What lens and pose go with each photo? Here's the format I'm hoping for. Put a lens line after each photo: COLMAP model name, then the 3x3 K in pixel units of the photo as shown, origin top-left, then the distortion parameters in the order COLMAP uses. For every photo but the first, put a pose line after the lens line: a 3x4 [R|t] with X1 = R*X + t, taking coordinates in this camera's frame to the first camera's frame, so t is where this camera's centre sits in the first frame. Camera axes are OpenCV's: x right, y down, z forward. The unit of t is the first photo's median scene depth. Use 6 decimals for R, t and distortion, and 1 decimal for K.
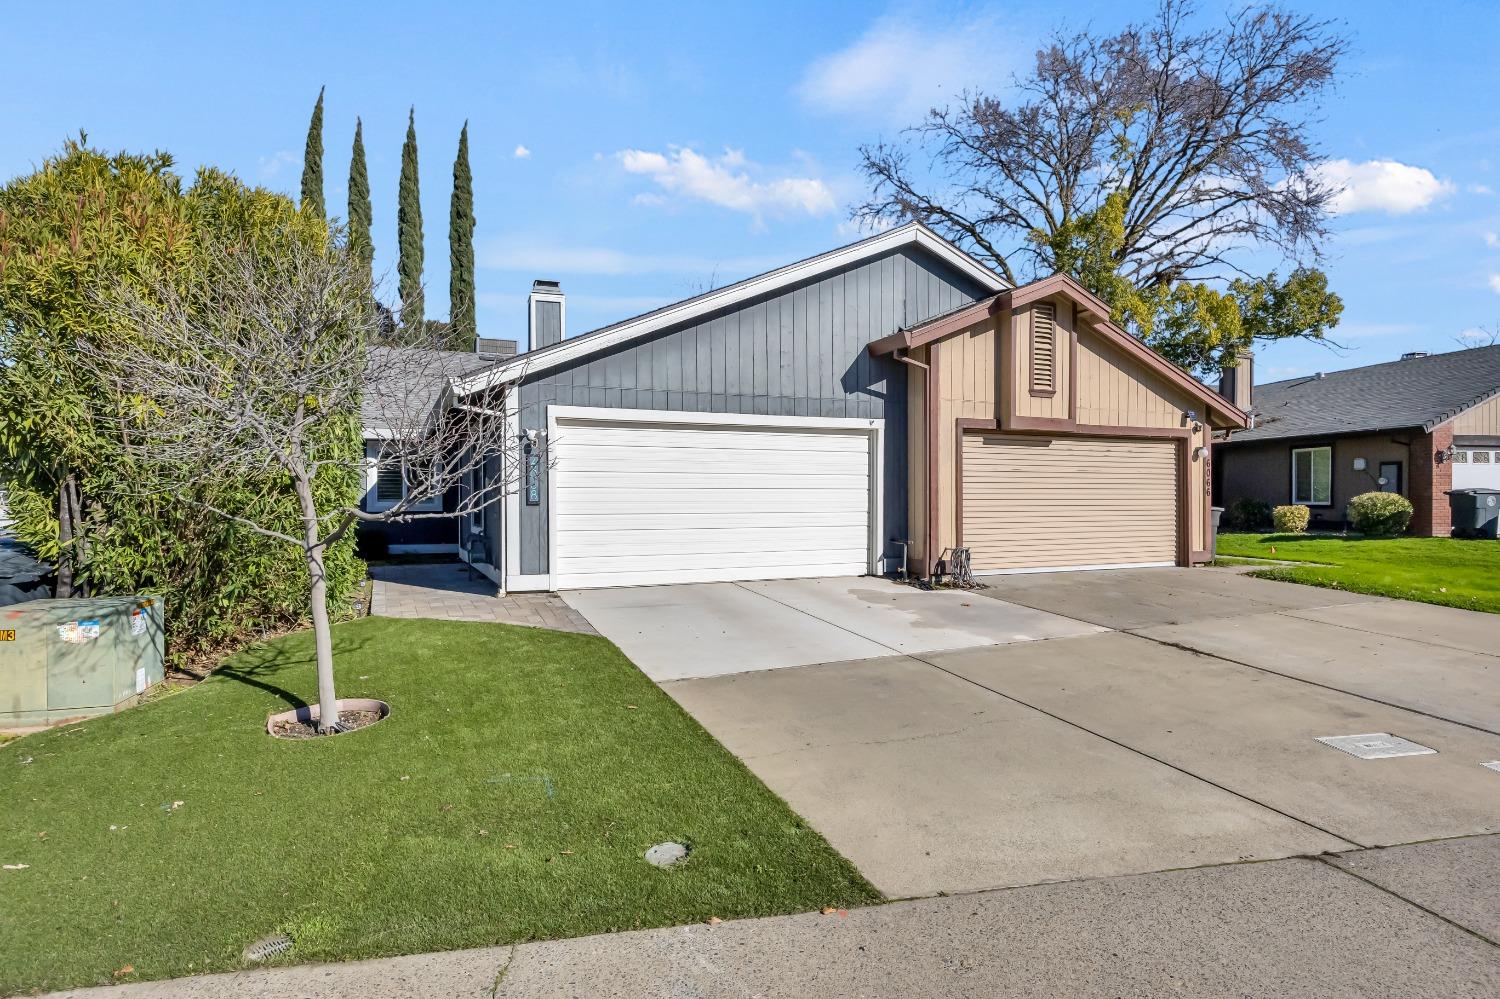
lens RADIAL K [[825.2, 0, 745.1], [0, 825.2, 505.8], [0, 0, 1]] dist [-0.001975, -0.002319]
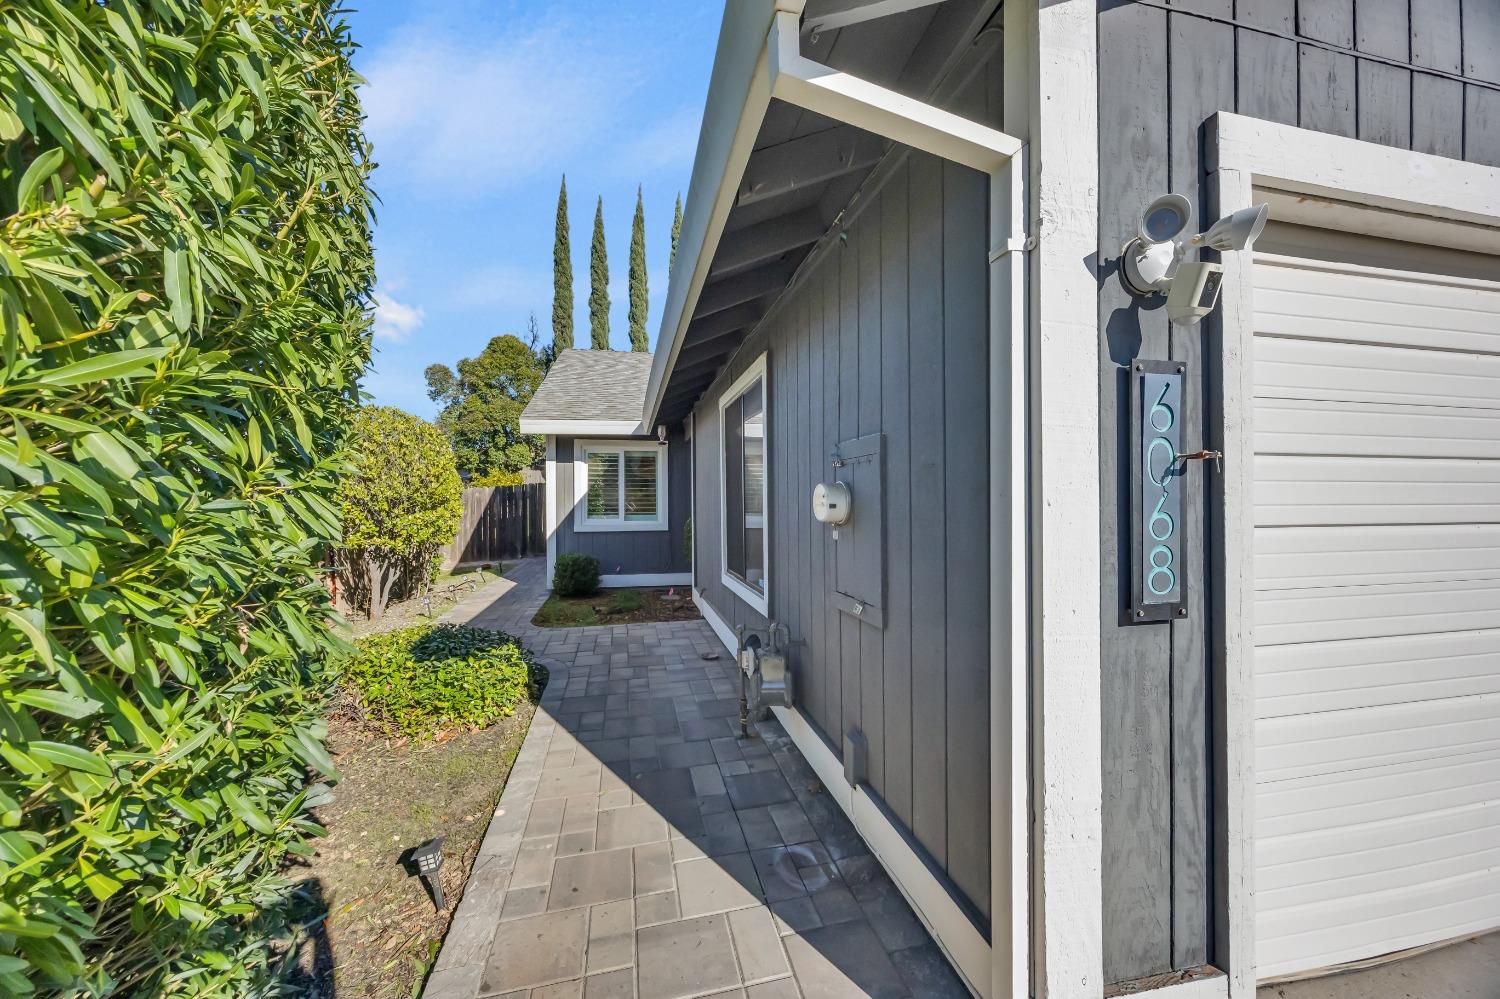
lens RADIAL K [[565.5, 0, 749.0], [0, 565.5, 503.4], [0, 0, 1]] dist [-0.004135, 0.000458]
pose [[0.980559, -0.000588, -0.196222, -0.277089], [-0.000091, 0.999994, -0.003454, -0.024370], [0.196223, 0.003405, 0.980553, 0.727684]]
